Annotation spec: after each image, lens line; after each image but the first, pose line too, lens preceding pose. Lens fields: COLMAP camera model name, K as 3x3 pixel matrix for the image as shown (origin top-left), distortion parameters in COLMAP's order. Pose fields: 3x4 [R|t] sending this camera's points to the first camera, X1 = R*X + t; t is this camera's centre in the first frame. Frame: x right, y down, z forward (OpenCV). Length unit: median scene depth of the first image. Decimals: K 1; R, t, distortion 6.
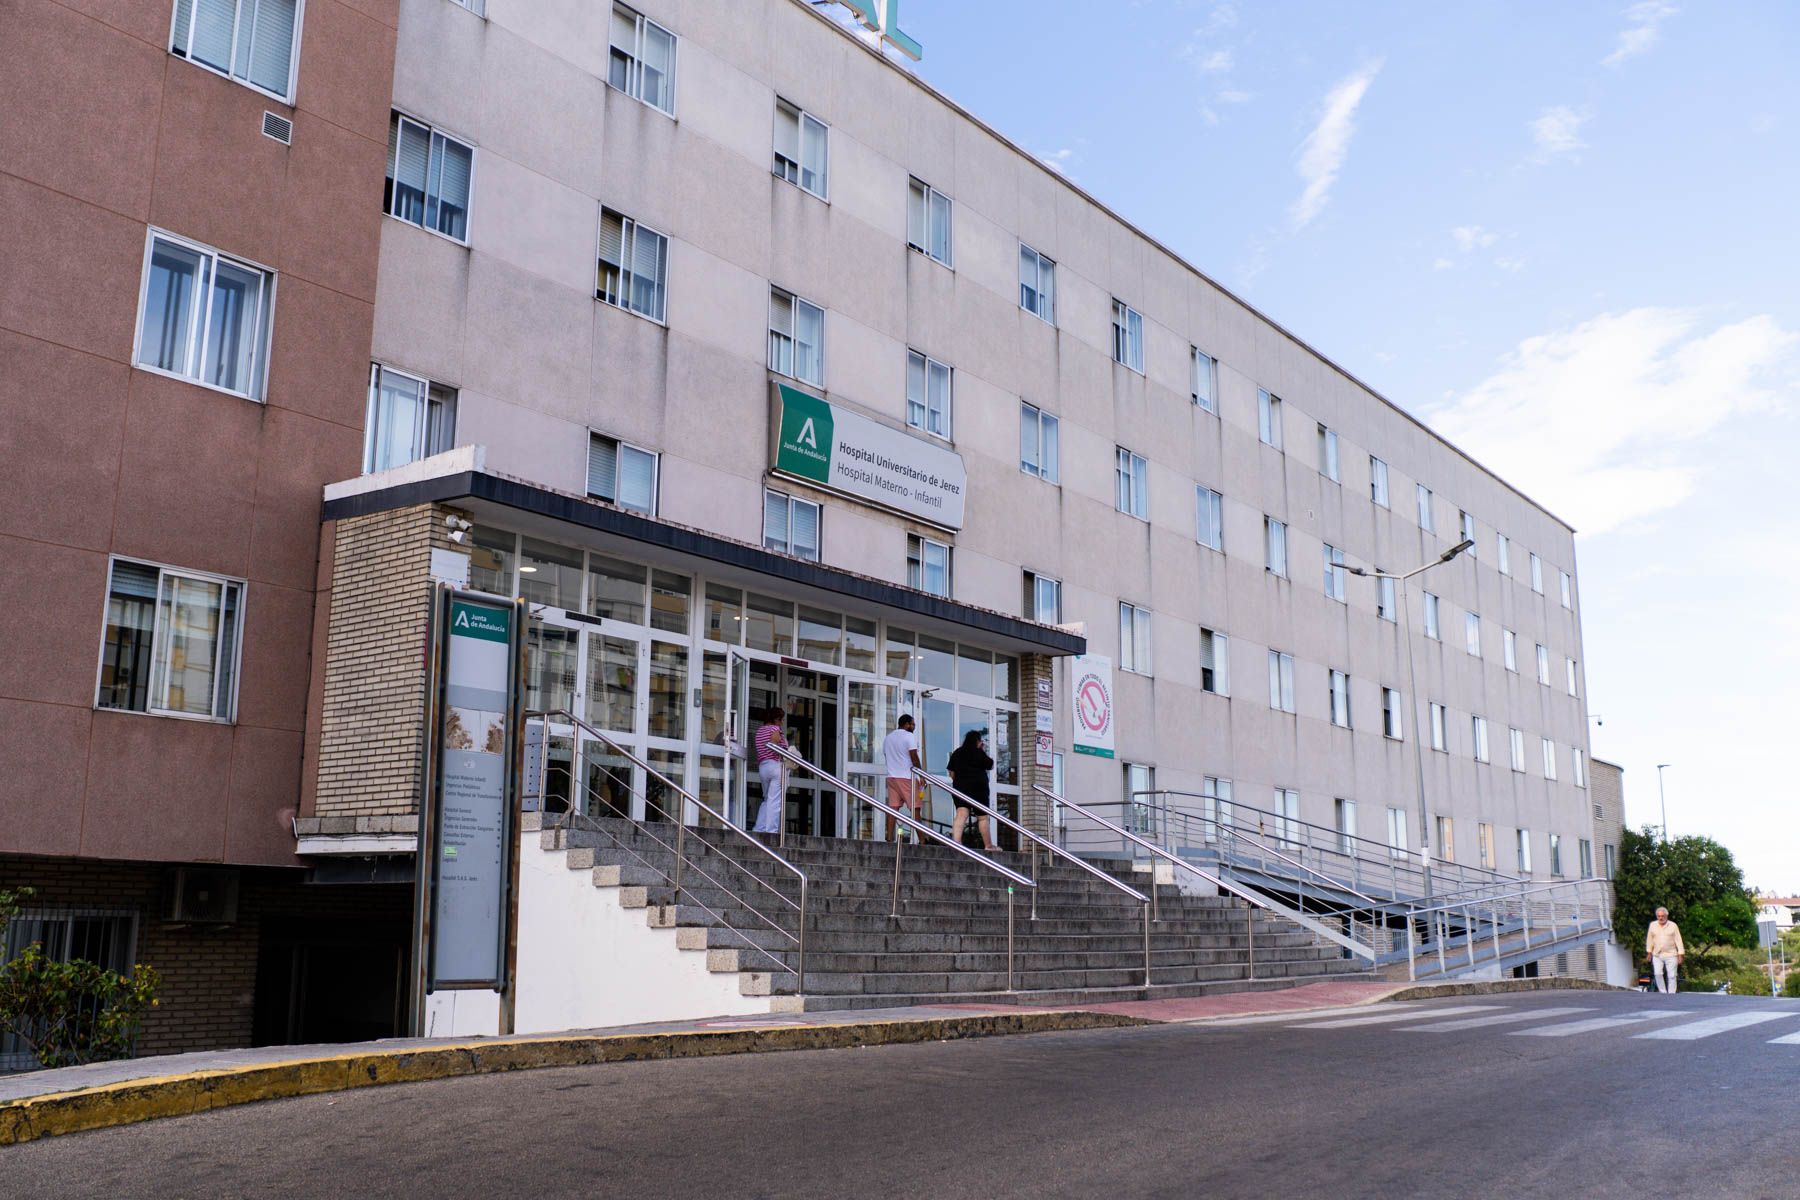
lens RADIAL K [[1622.2, 0, 897.9], [0, 1622.2, 592.3], [0, 0, 1]] dist [-0.064823, 0.033328]
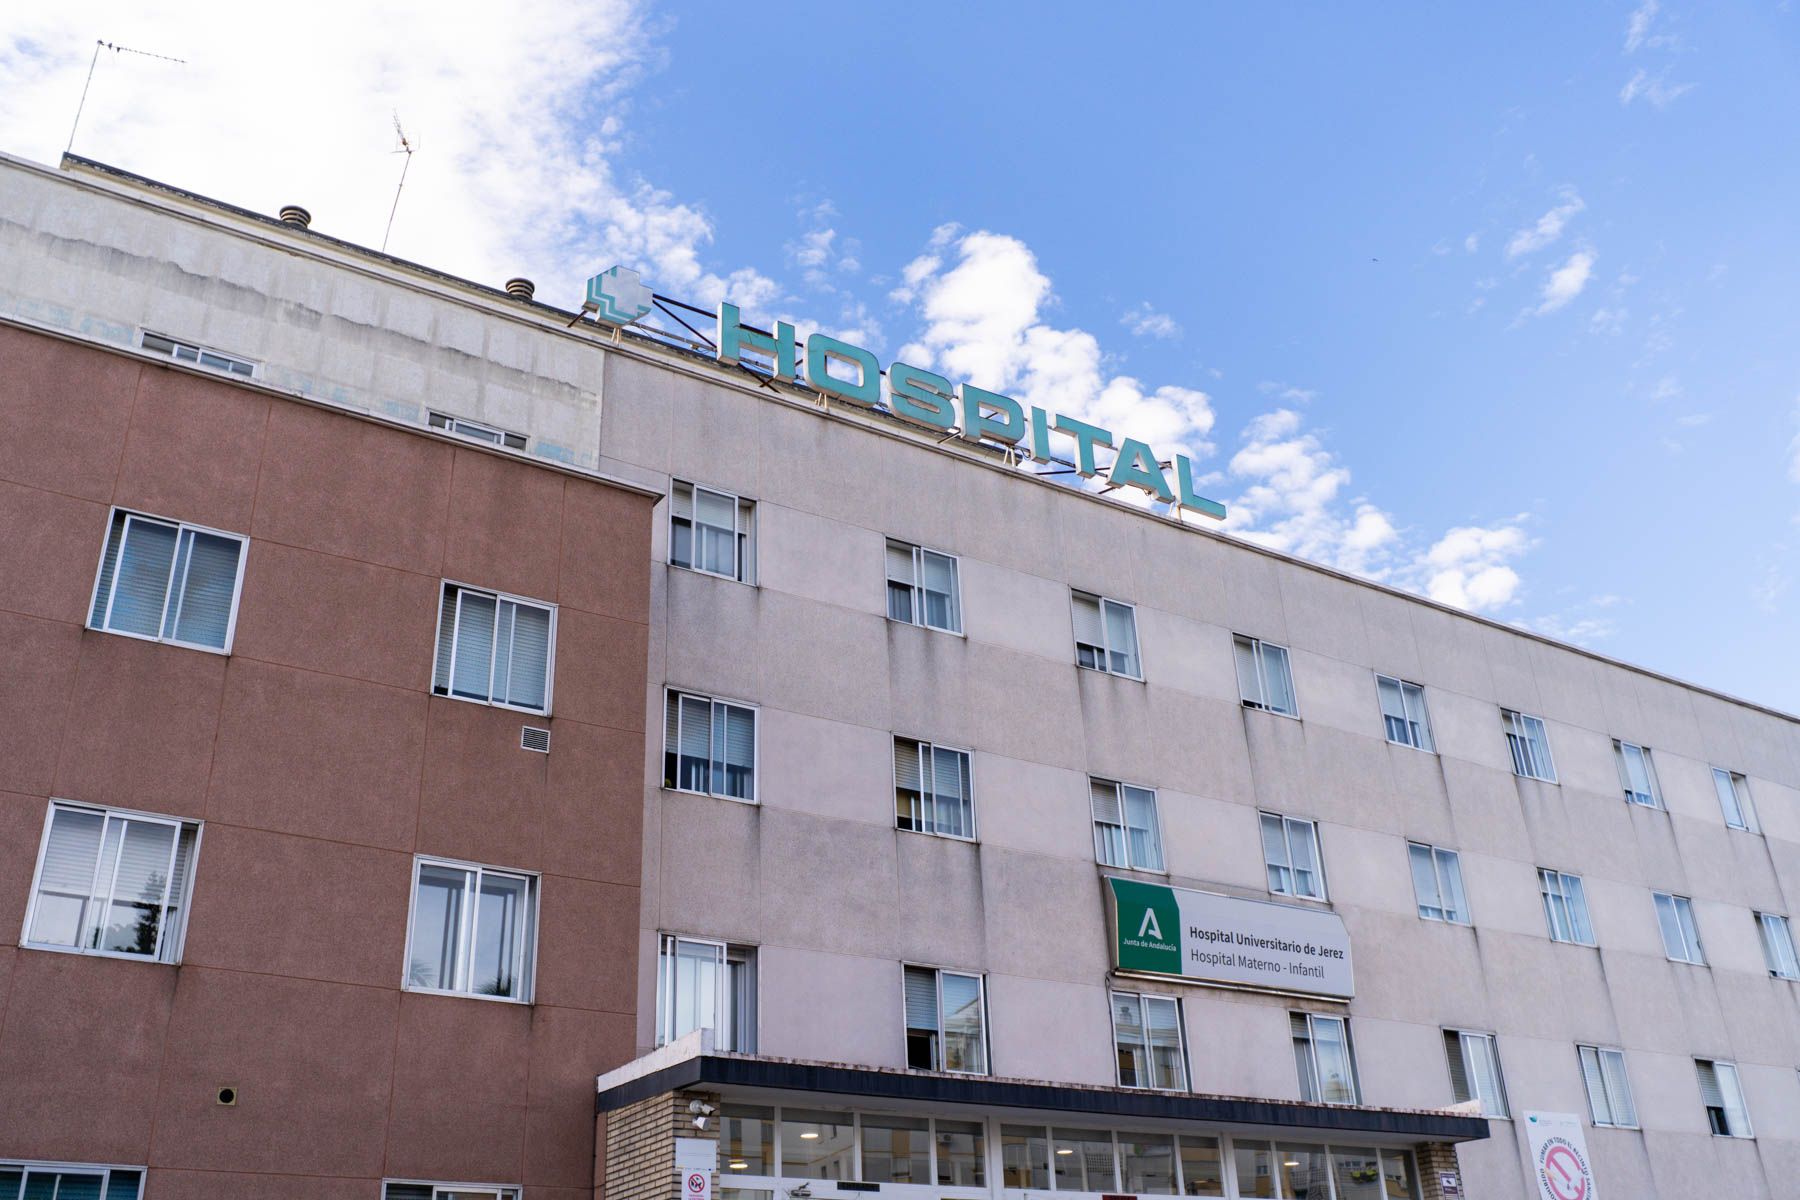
lens RADIAL K [[1622.2, 0, 902.1], [0, 1622.2, 595.2], [0, 0, 1]] dist [-0.064823, 0.033328]
pose [[0.936928, -0.199261, -0.287161, 0.124998], [0.115652, 0.952039, -0.283278, -0.032189], [0.329835, 0.232200, 0.915037, 0.043245]]
